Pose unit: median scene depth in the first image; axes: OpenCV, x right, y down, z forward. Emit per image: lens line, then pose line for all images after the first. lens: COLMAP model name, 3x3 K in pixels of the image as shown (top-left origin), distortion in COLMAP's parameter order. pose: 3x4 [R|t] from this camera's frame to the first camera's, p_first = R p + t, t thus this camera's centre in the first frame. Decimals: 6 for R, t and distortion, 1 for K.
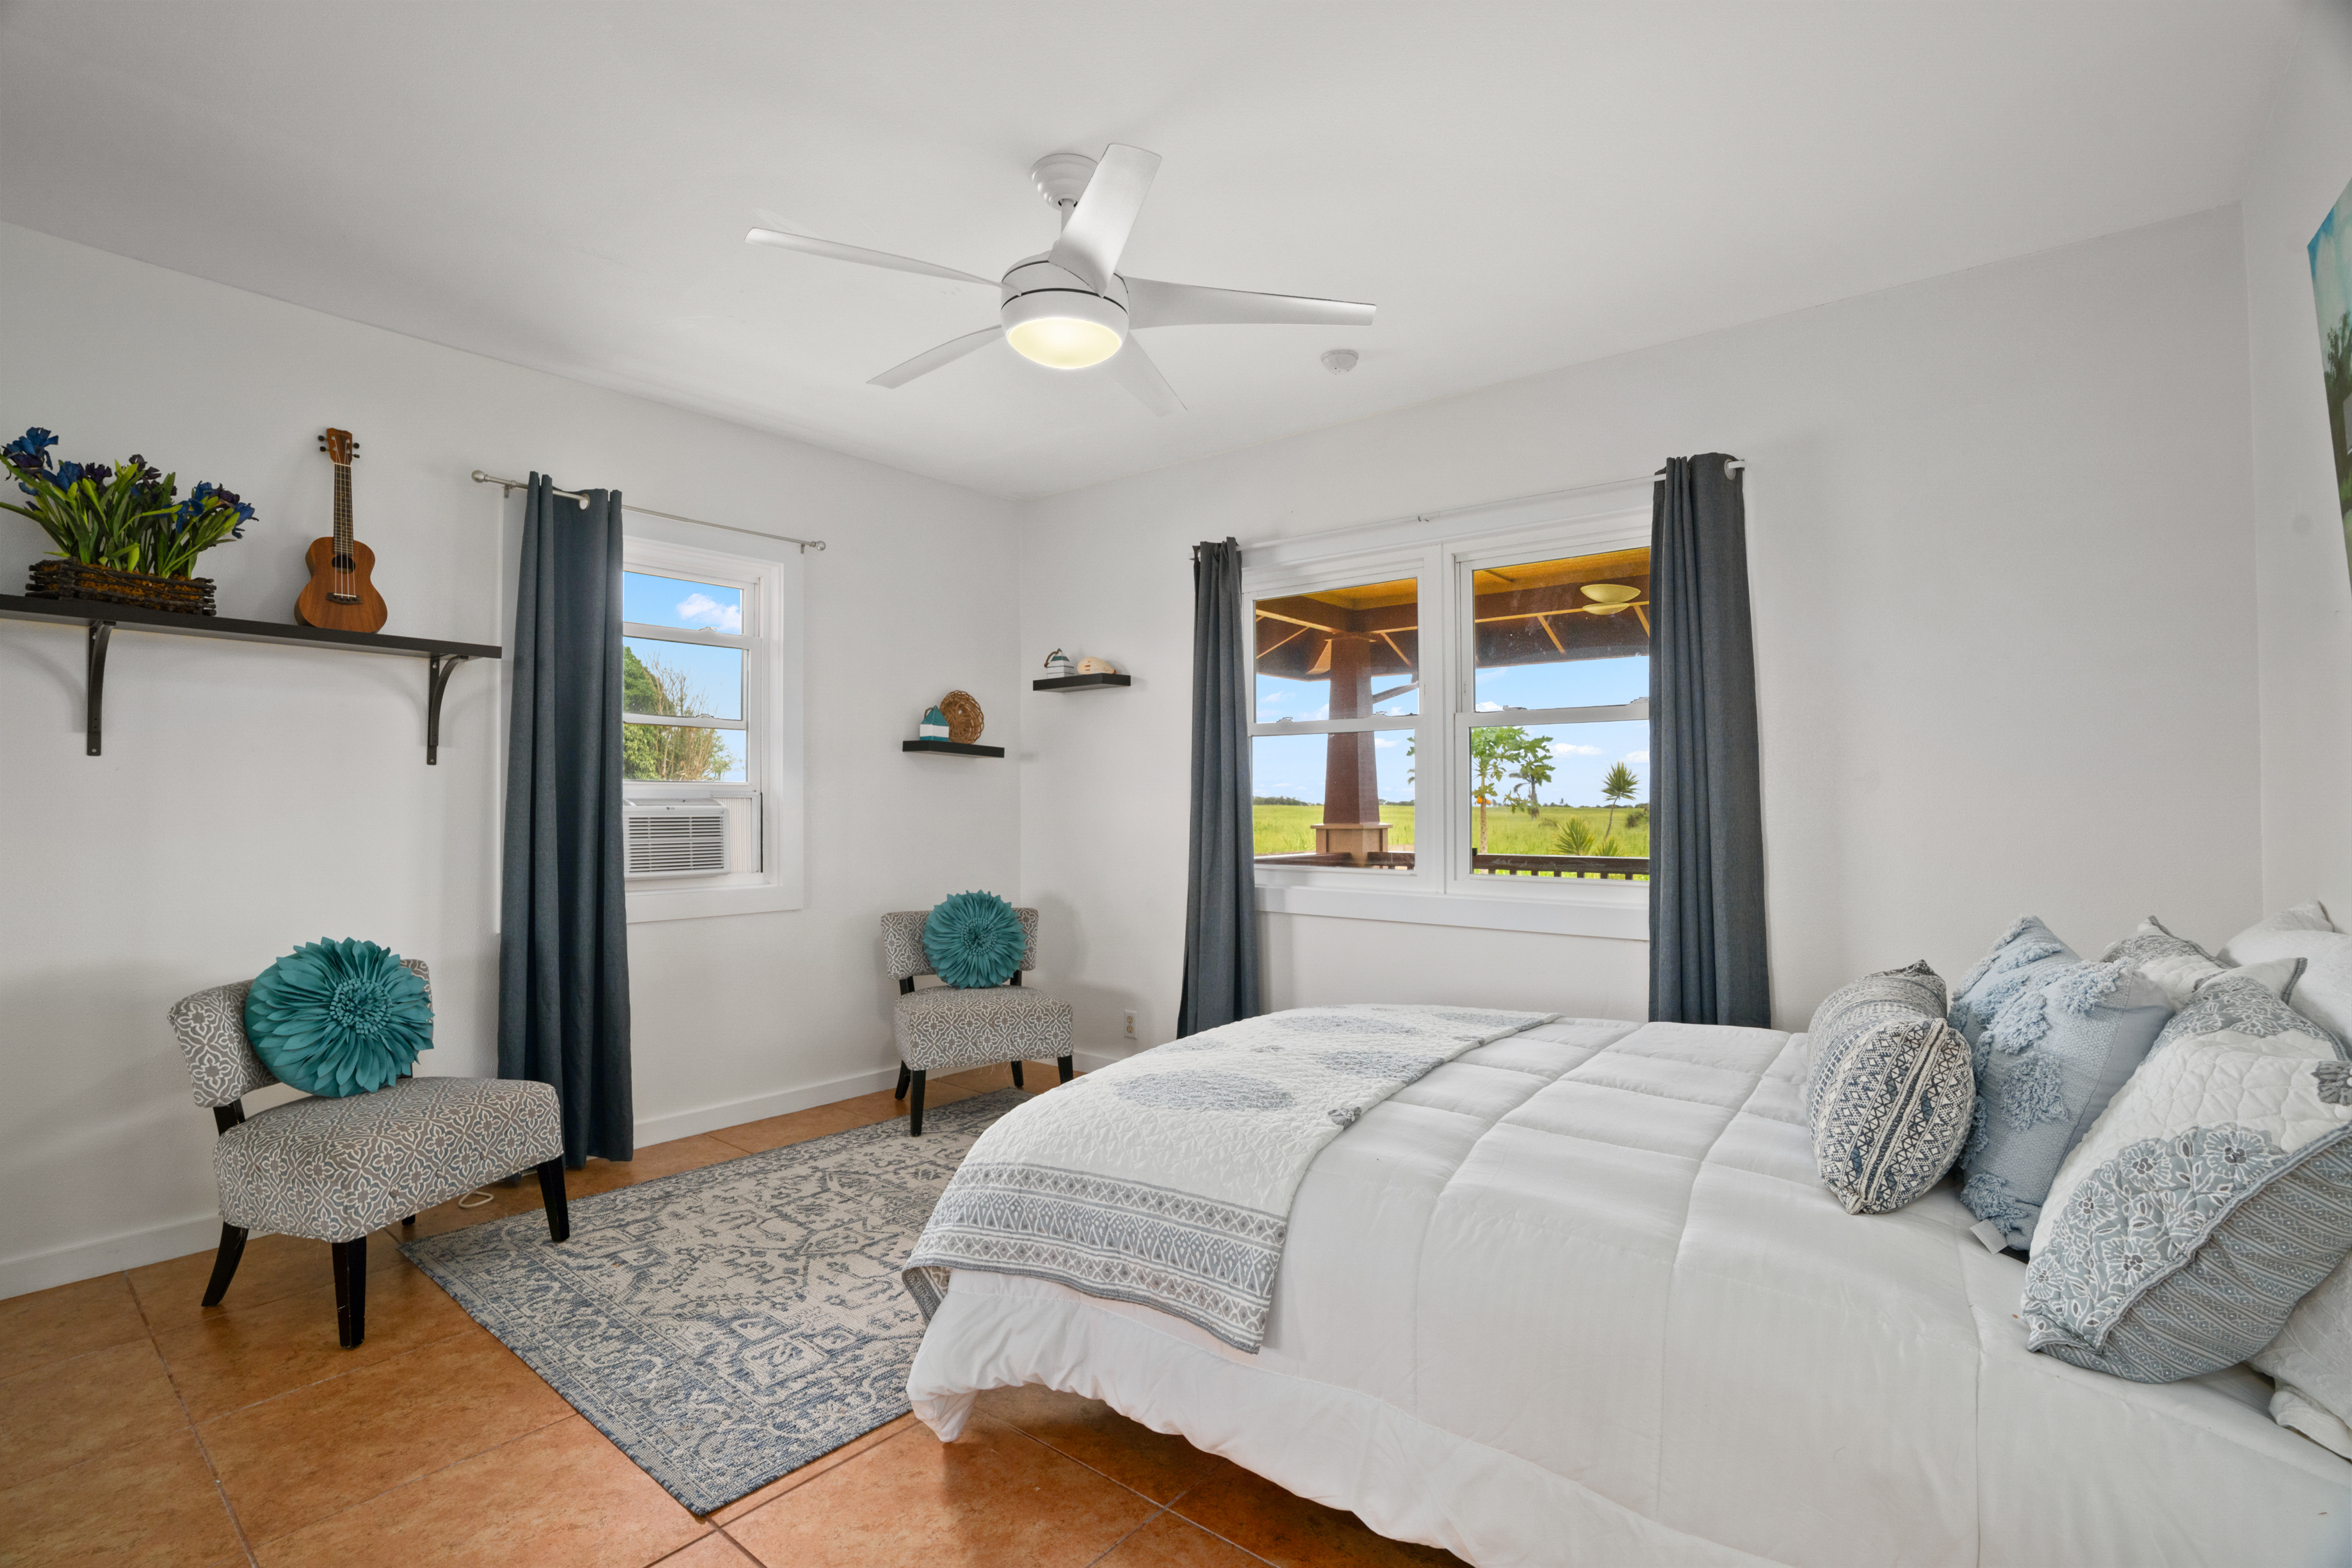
lens RADIAL K [[1109.8, 0, 1172.1], [0, 1109.8, 764.6], [0, 0, 1]] dist [-0.047682, 0.024233]
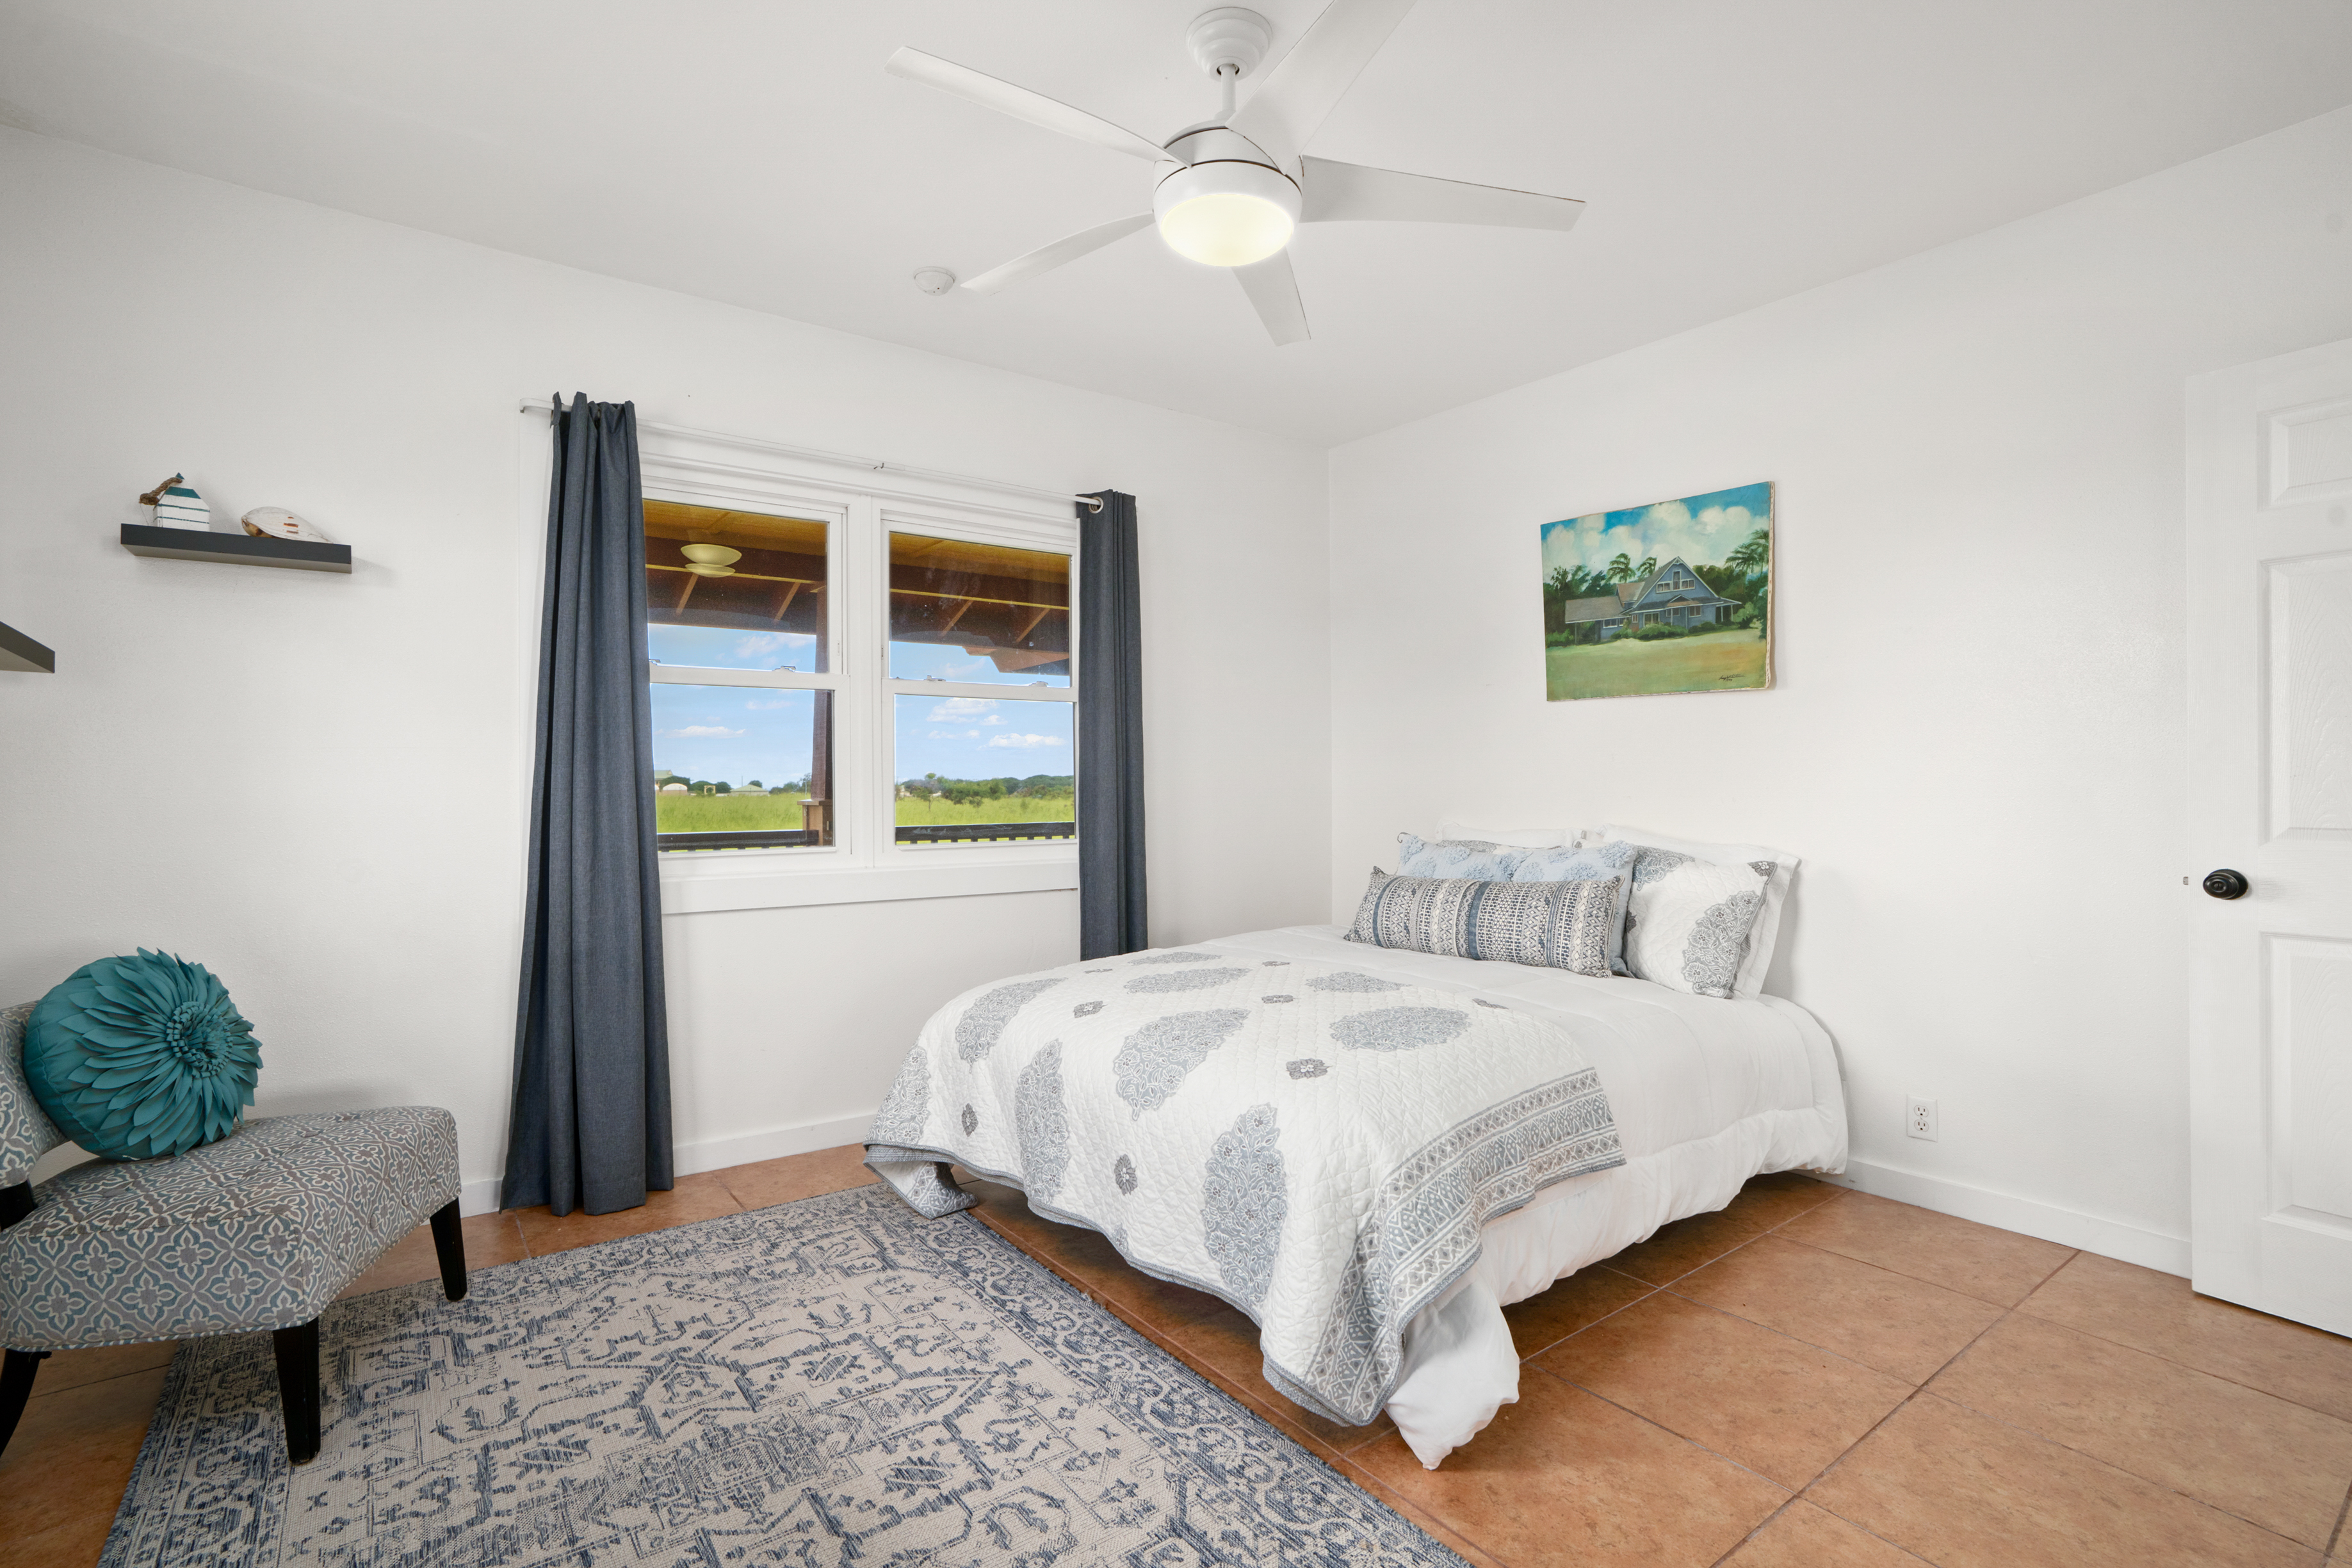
lens RADIAL K [[1109.8, 0, 1125.5], [0, 1109.8, 789.8], [0, 0, 1]] dist [-0.047682, 0.024233]
pose [[0.246200, -0.009834, 0.969169, -0.648719], [-0.032254, 0.999312, 0.018333, 0.025633], [-0.968682, -0.035773, 0.245714, 0.590090]]
